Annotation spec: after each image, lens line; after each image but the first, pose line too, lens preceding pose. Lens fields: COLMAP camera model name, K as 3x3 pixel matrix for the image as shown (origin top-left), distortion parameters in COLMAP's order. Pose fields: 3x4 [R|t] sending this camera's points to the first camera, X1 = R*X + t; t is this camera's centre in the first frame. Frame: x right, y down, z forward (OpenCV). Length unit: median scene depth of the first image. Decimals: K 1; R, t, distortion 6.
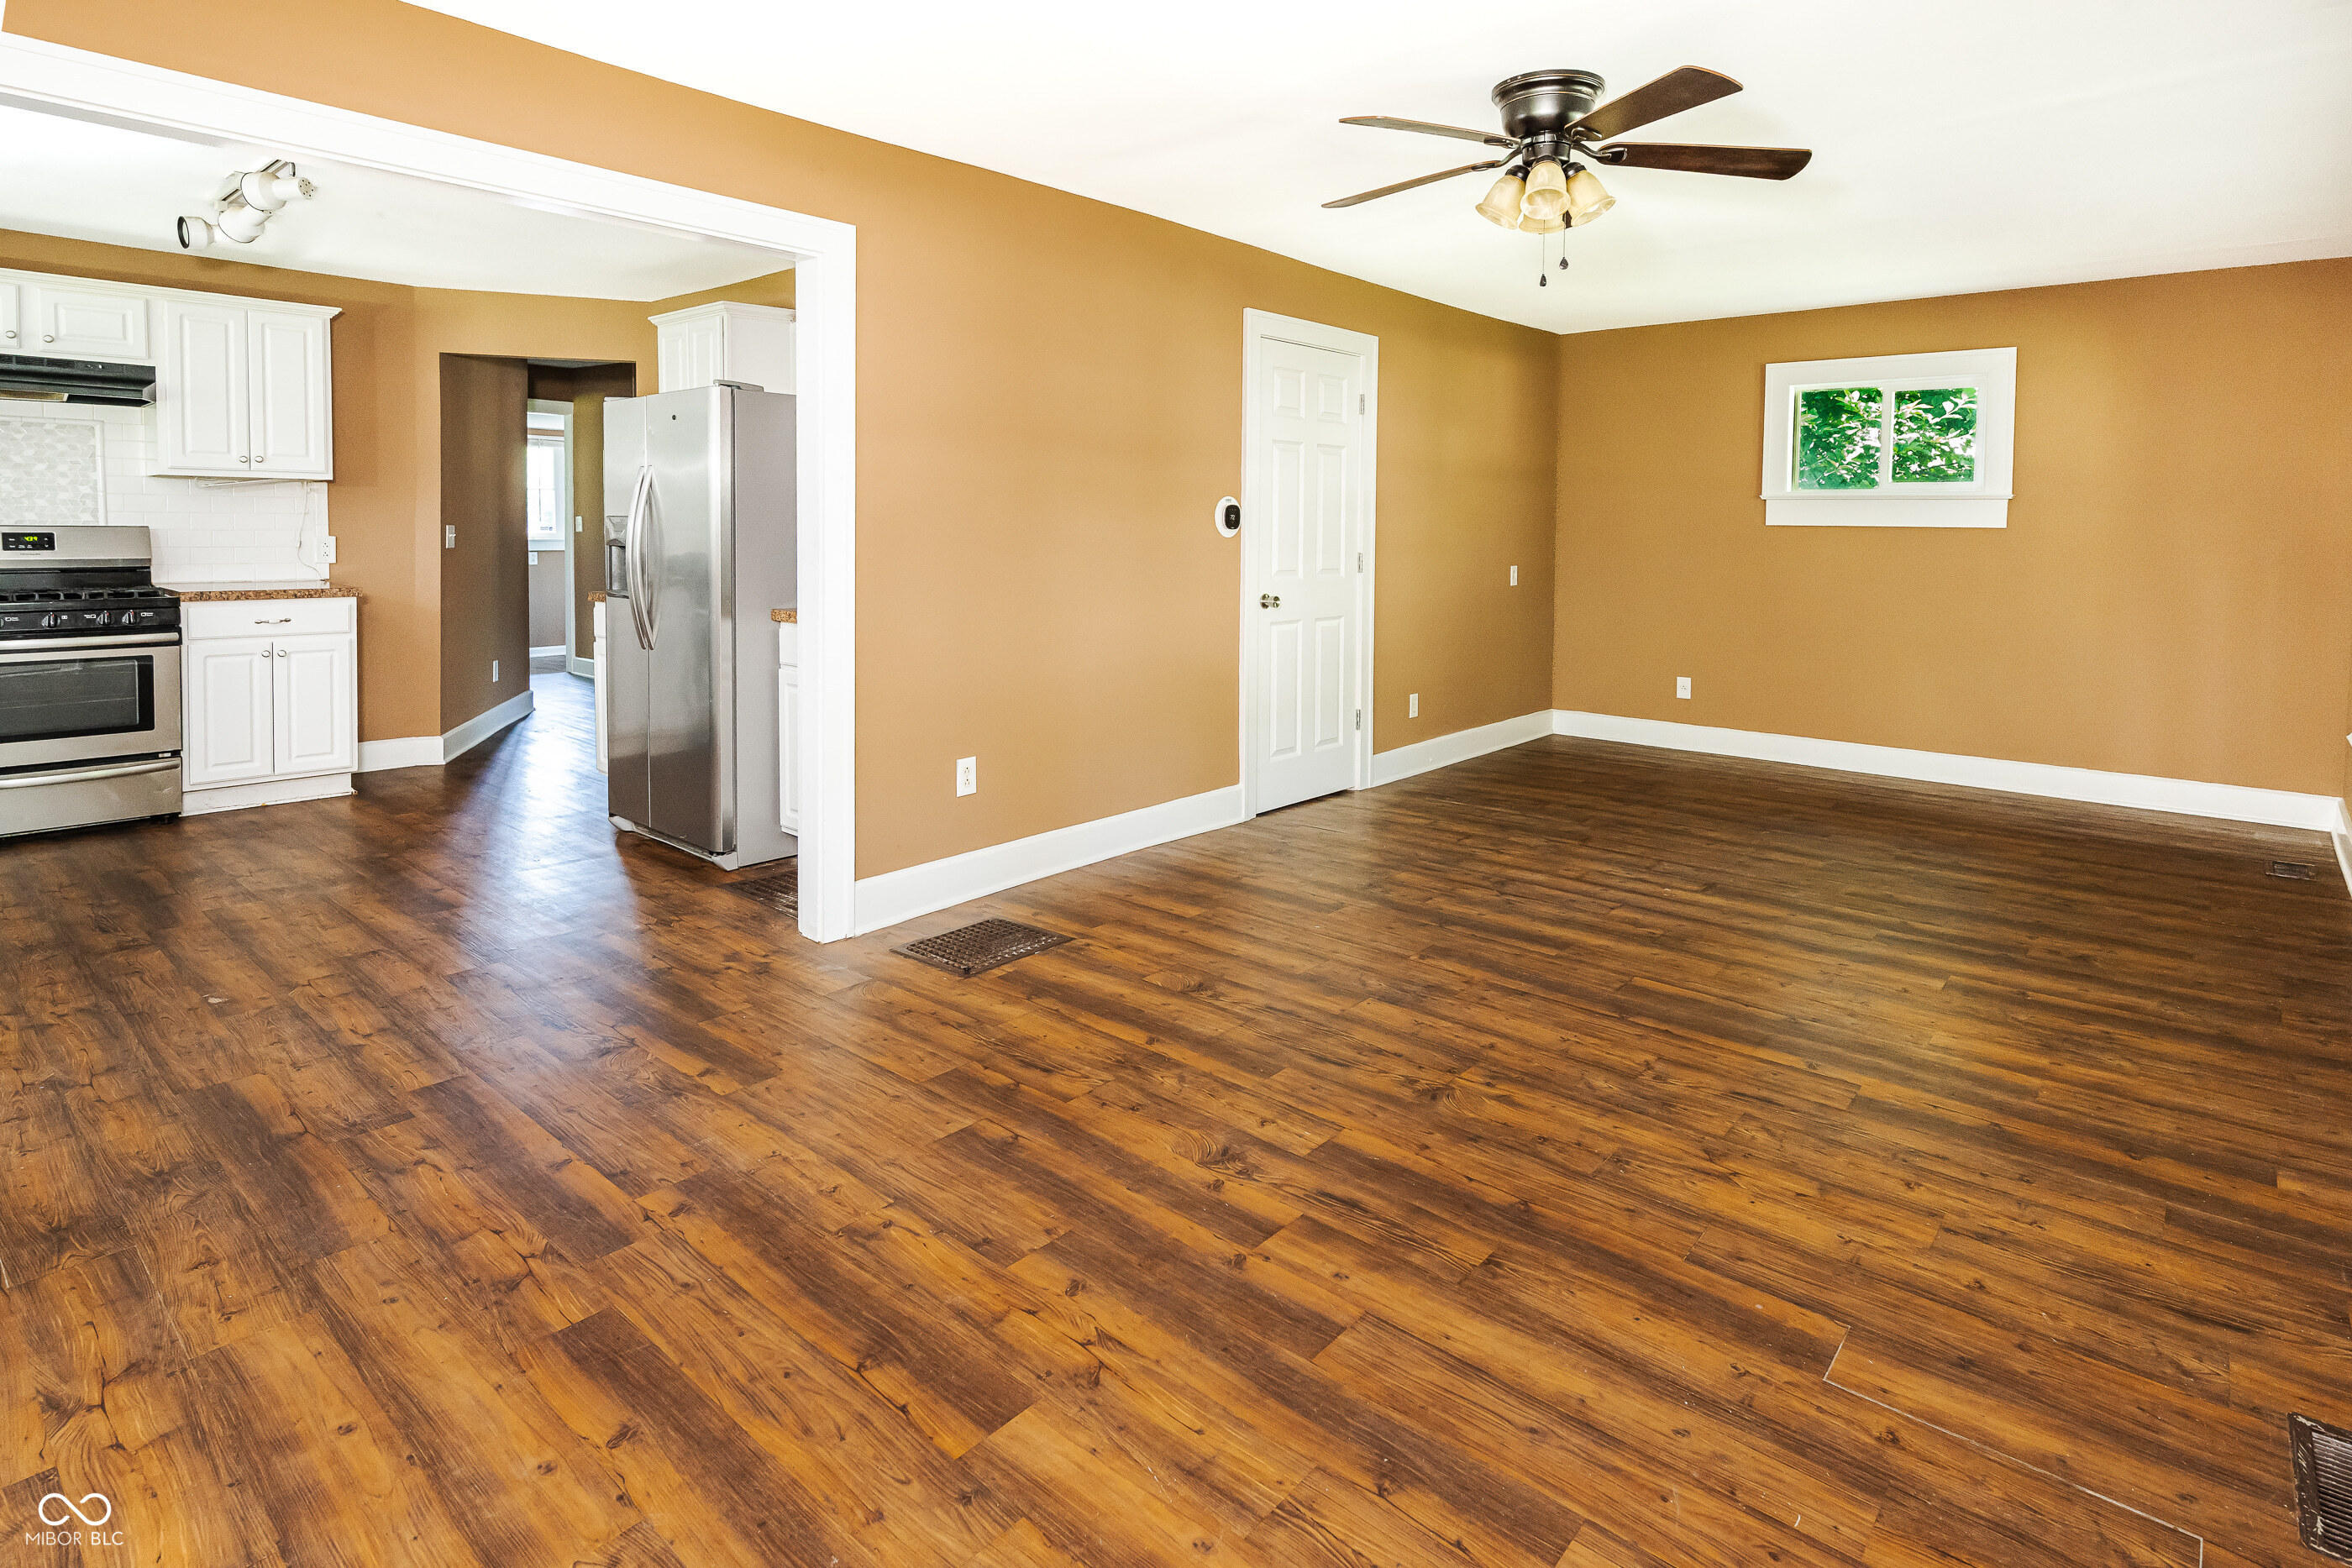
lens RADIAL K [[1228.8, 0, 1252.2], [0, 1228.8, 584.3], [0, 0, 1]] dist [-0.002093, 0.000698]
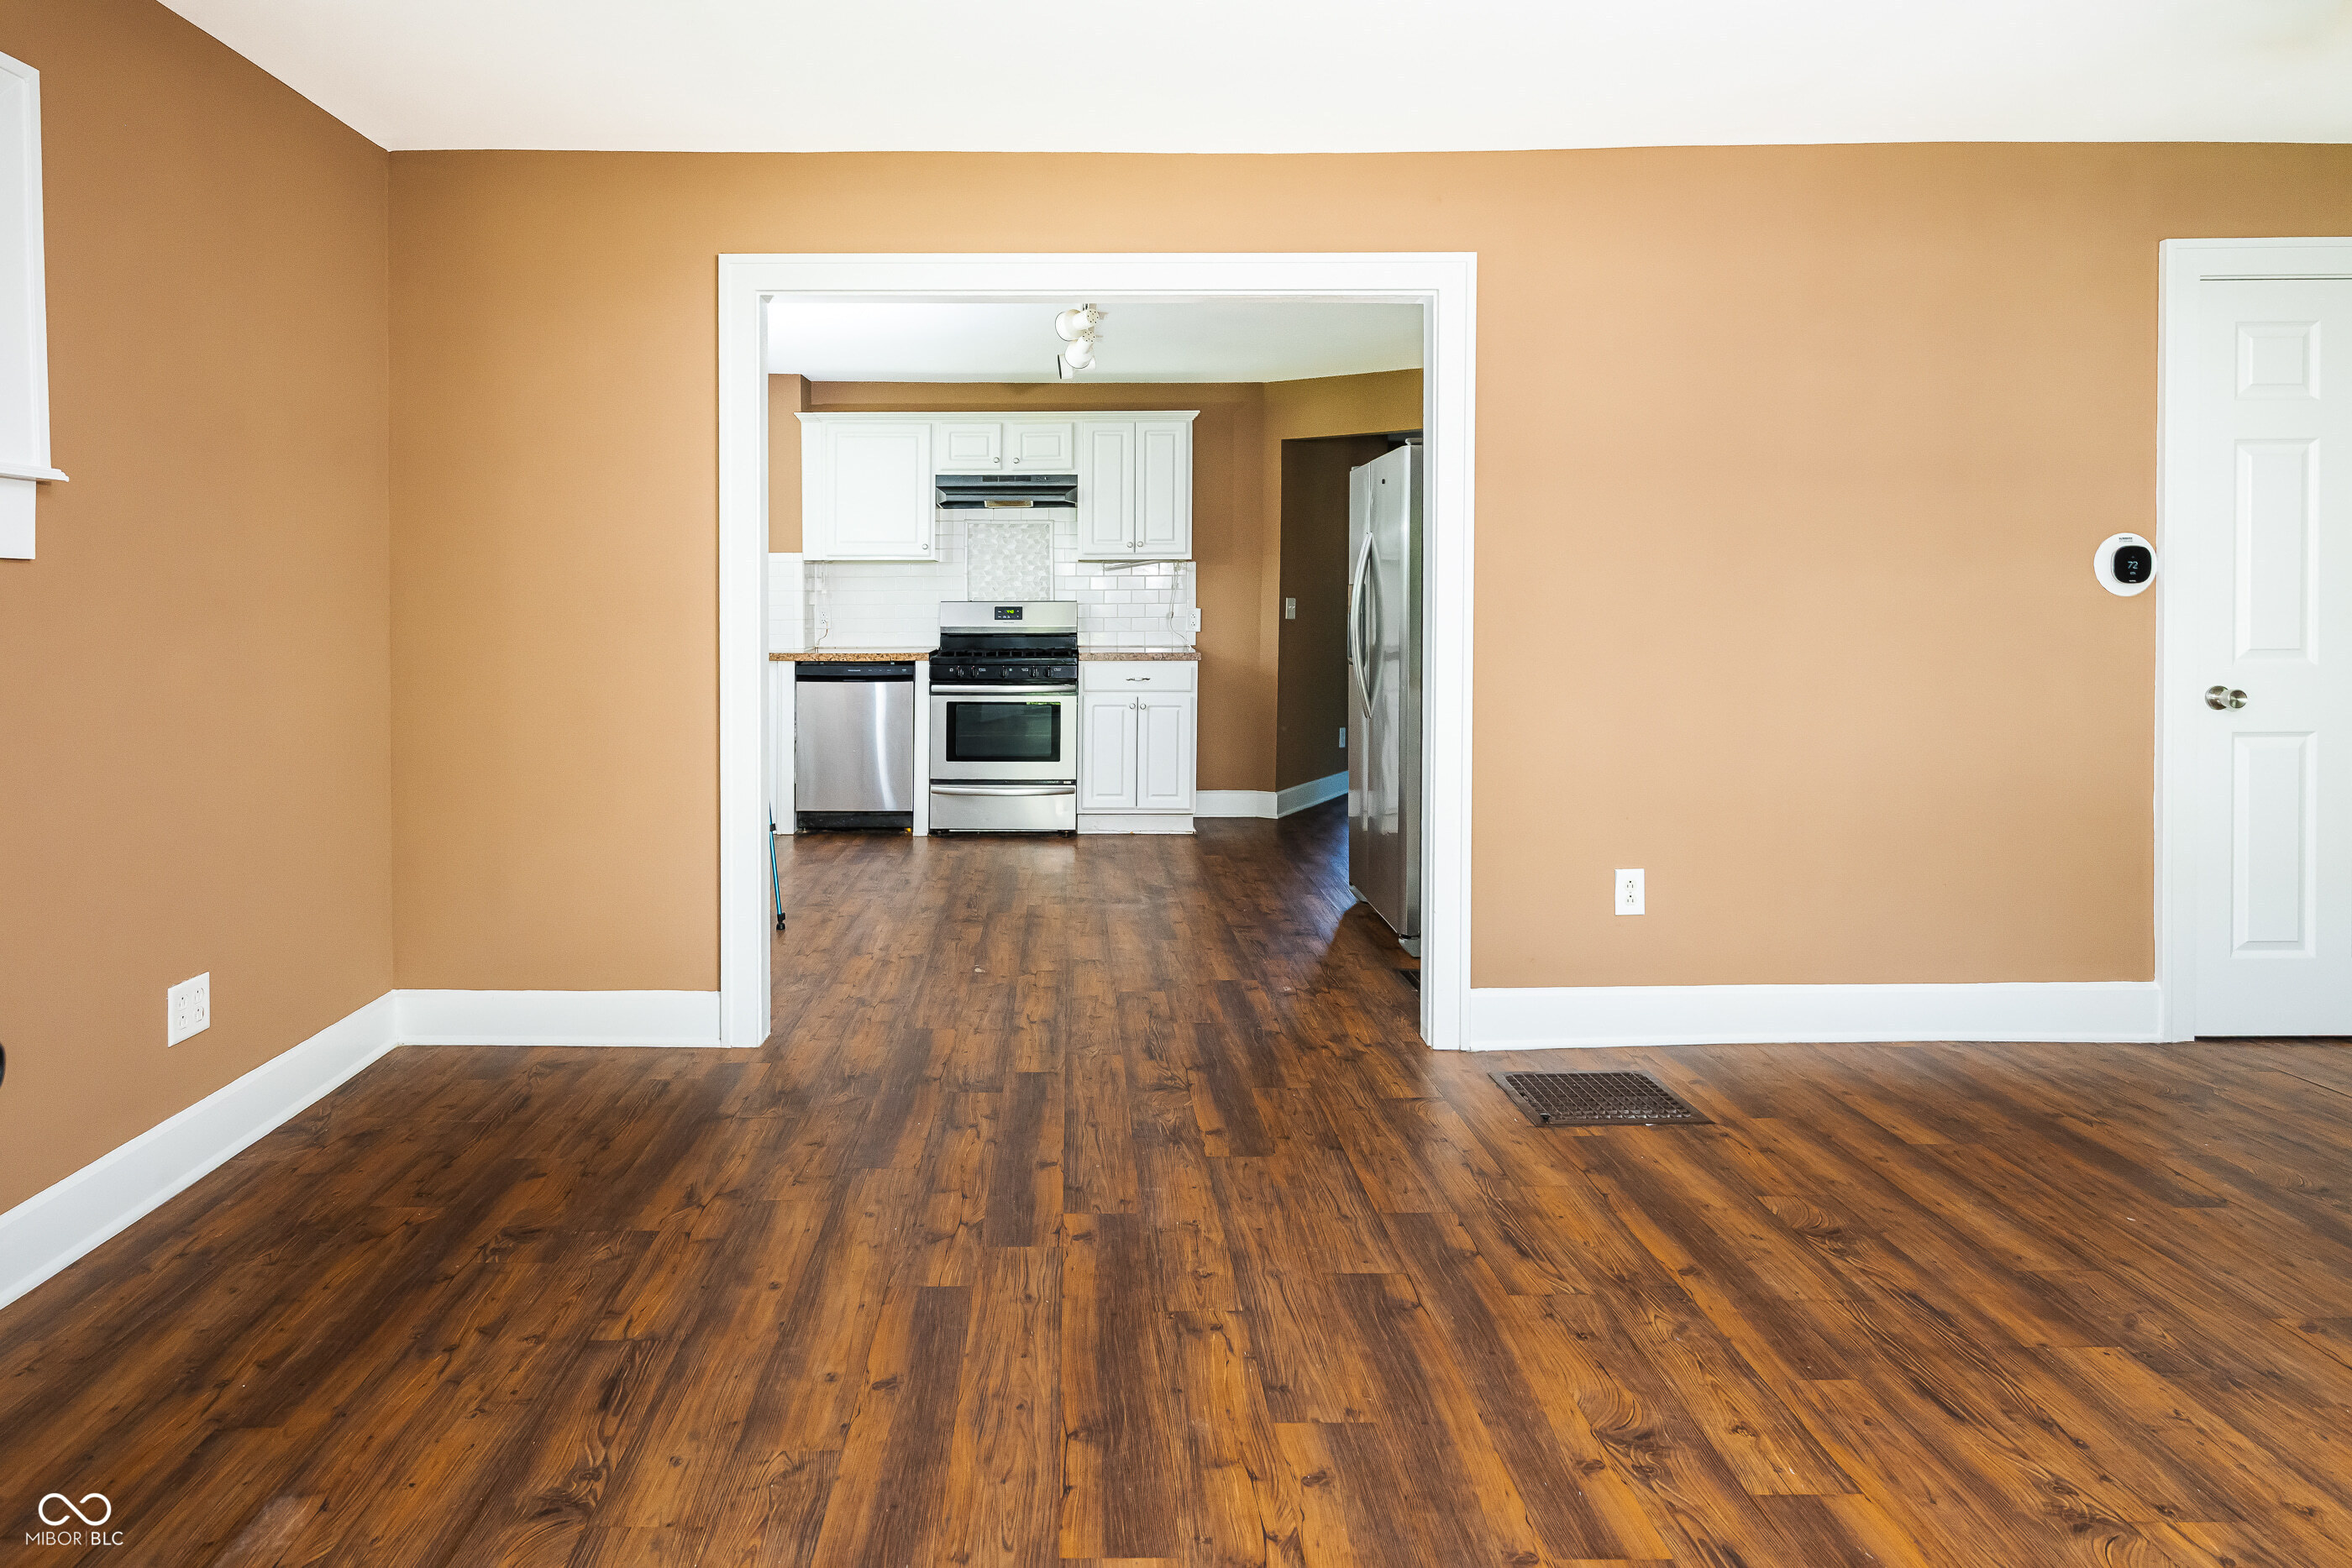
lens RADIAL K [[1368.3, 0, 1043.4], [0, 1368.3, 605.6], [0, 0, 1]] dist [-0.003701, 0.001247]
pose [[0.623632, -0.010266, -0.781651, 0.283351], [-0.025877, 0.999095, -0.033767, 0.009372], [0.781290, 0.041285, 0.622802, 0.151169]]
